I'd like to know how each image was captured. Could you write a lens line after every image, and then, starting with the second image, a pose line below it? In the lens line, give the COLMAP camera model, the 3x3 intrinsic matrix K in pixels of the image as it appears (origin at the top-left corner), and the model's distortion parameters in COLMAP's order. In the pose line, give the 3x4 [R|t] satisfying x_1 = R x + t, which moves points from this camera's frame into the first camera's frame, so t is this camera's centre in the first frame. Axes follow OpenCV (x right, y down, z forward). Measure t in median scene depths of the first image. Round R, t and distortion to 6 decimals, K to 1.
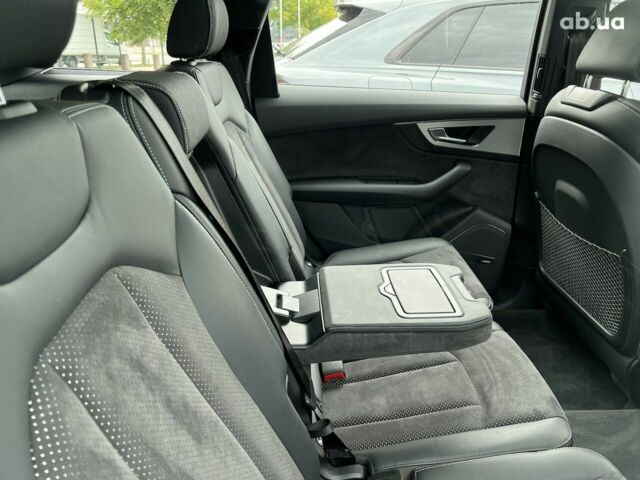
lens RADIAL K [[478.5, 0, 322.1], [0, 478.5, 237.6], [0, 0, 1]] dist [0.063946, -0.078267]
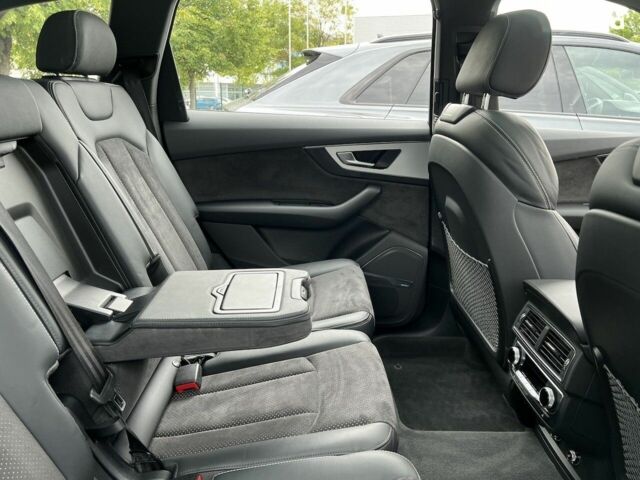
lens RADIAL K [[478.5, 0, 322.1], [0, 478.5, 237.6], [0, 0, 1]] dist [0.063946, -0.078267]
pose [[0.999866, 0.001273, -0.016291, 0.211506], [-0.002925, 0.994800, -0.101808, 0.058715], [0.016077, 0.101842, 0.994671, 0.006498]]
